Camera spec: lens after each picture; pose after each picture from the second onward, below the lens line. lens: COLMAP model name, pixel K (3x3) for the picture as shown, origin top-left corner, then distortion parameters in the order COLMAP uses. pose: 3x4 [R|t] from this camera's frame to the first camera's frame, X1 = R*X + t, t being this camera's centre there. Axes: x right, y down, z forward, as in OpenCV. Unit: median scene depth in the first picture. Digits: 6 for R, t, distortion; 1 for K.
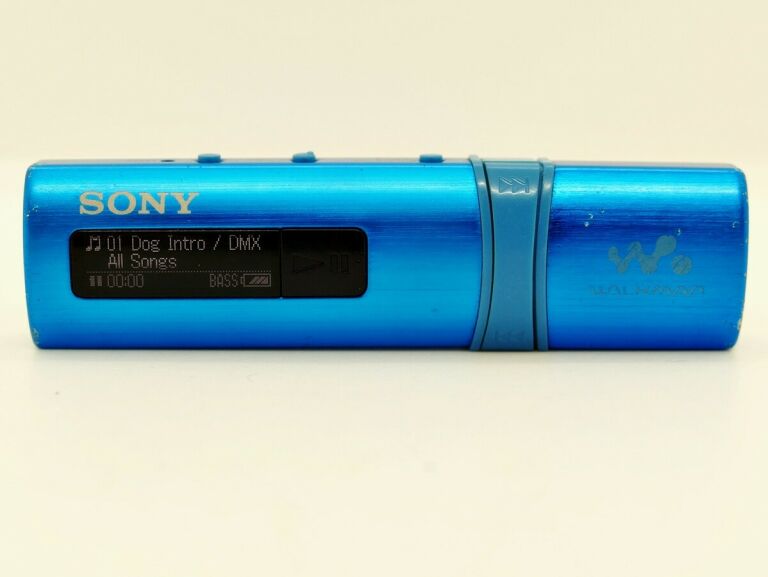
lens RADIAL K [[1485.0, 0, 384.0], [0, 1485.0, 286.6], [0, 0, 1]] dist [-0.277393, 0.000000]
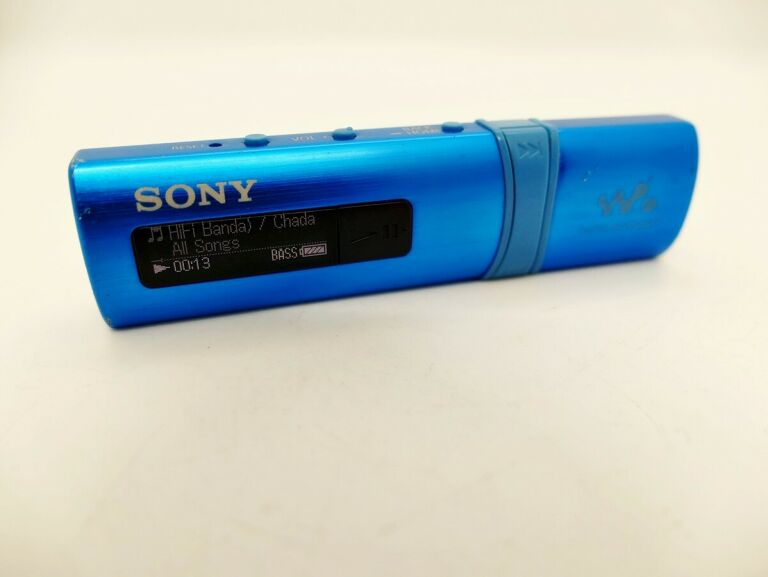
lens RADIAL K [[607.9, 0, 392.1], [0, 607.9, 283.8], [0, 0, 1]] dist [-0.011791, -0.024811]
pose [[0.967127, -0.115100, 0.226755, -0.137881], [0.047576, 0.957855, 0.283286, -0.109495], [-0.249805, -0.263185, 0.931843, 0.554837]]
